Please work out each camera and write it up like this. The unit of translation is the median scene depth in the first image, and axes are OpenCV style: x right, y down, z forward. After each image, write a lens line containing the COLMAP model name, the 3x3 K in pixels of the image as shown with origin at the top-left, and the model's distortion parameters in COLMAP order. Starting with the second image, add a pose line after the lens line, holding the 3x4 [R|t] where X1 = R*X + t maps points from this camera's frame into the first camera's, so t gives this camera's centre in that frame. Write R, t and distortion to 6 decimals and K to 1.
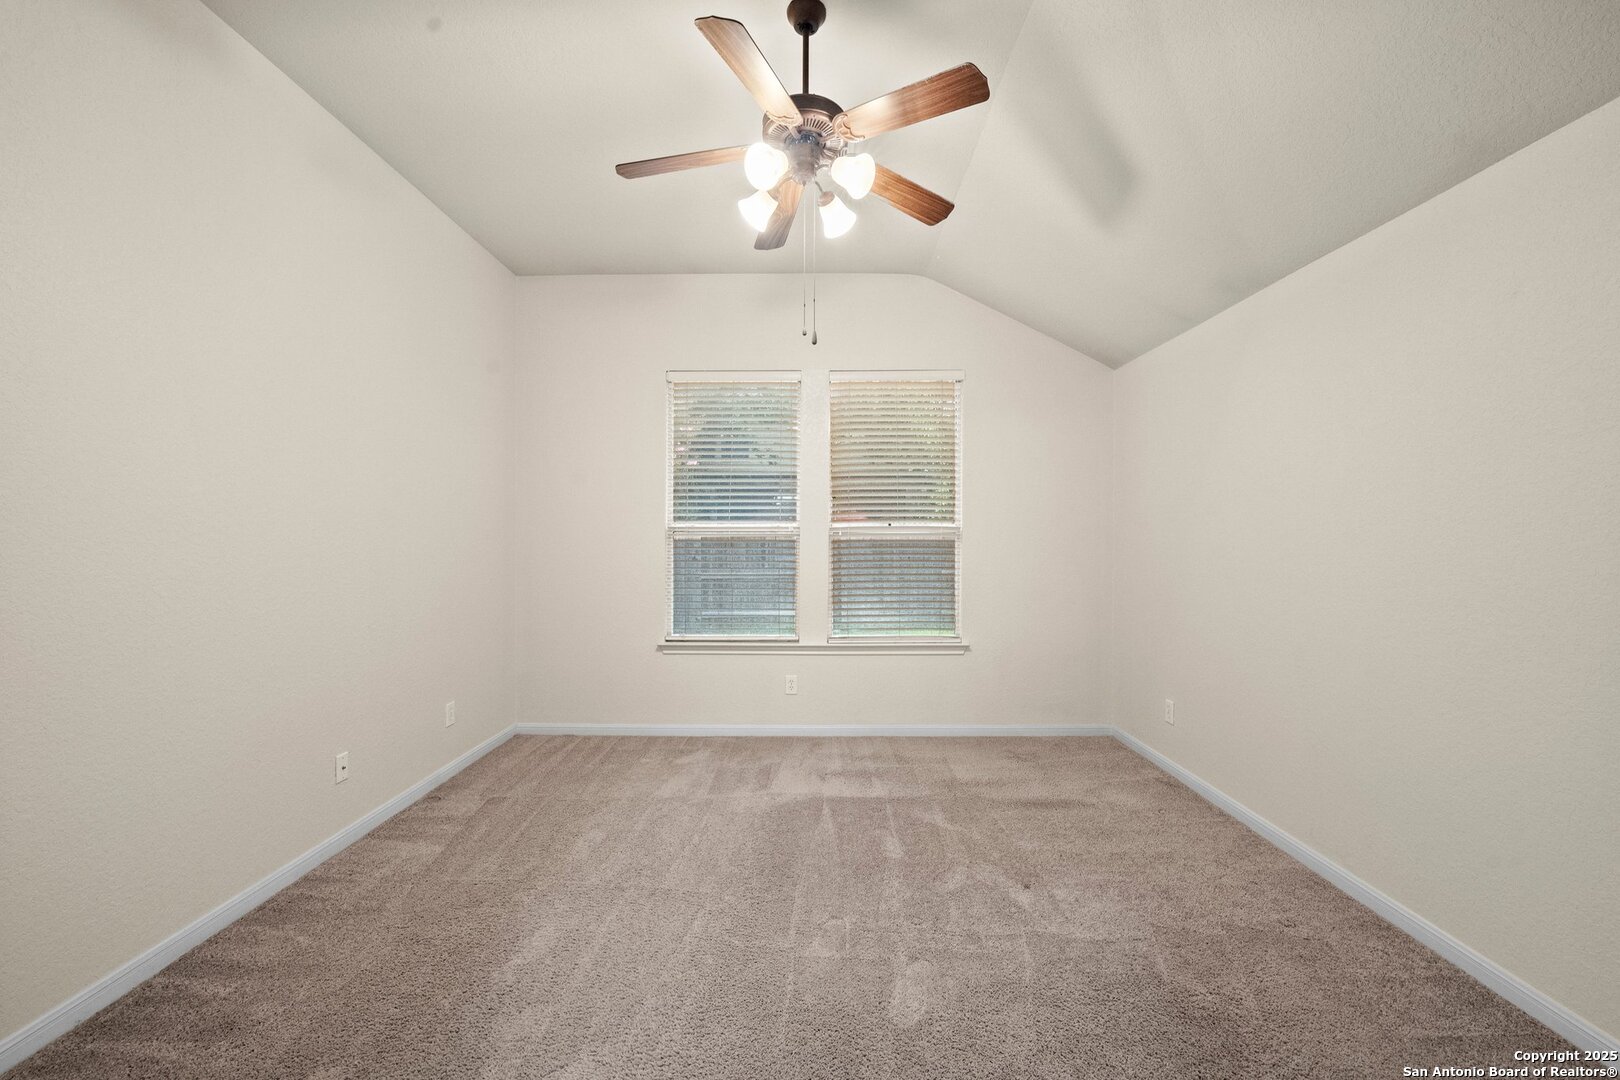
lens RADIAL K [[650.8, 0, 810.1], [0, 650.8, 537.9], [0, 0, 1]] dist [-0.020257, 0.004713]
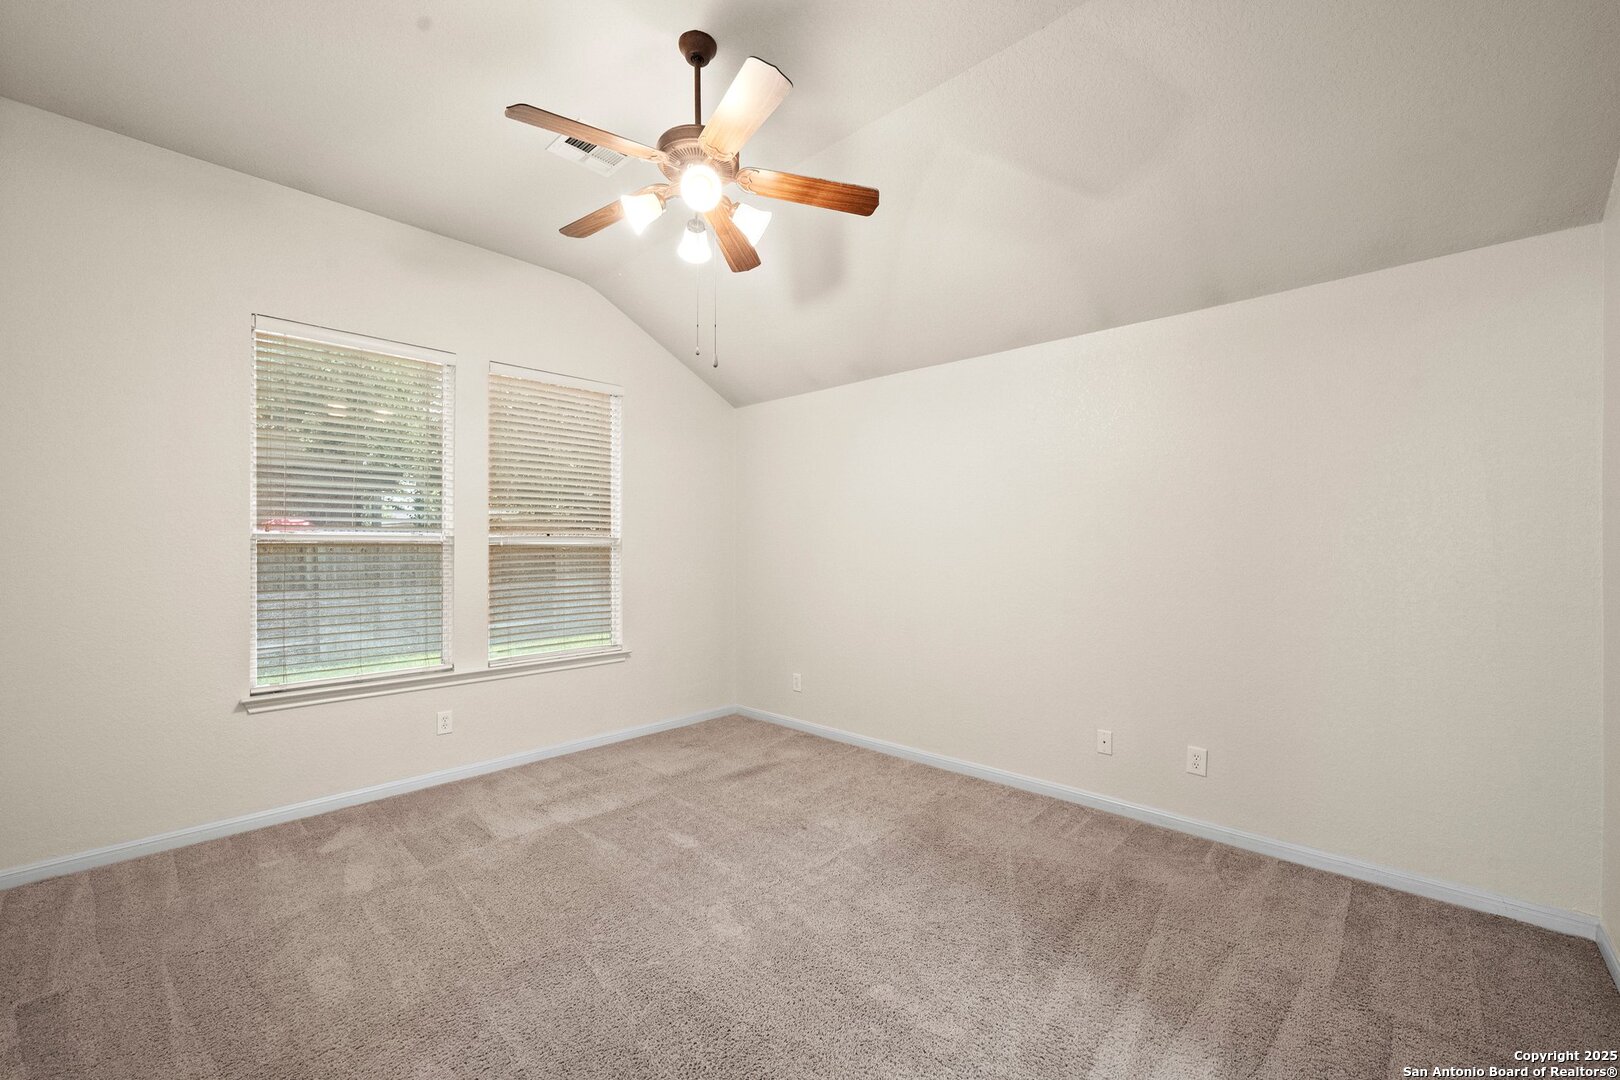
lens RADIAL K [[650.8, 0, 812.5], [0, 650.8, 550.1], [0, 0, 1]] dist [-0.020257, 0.004713]
pose [[0.678698, -0.004985, 0.734401, -0.370642], [0.001274, 0.999983, 0.005610, -0.003656], [-0.734417, -0.002872, 0.678693, 0.089379]]
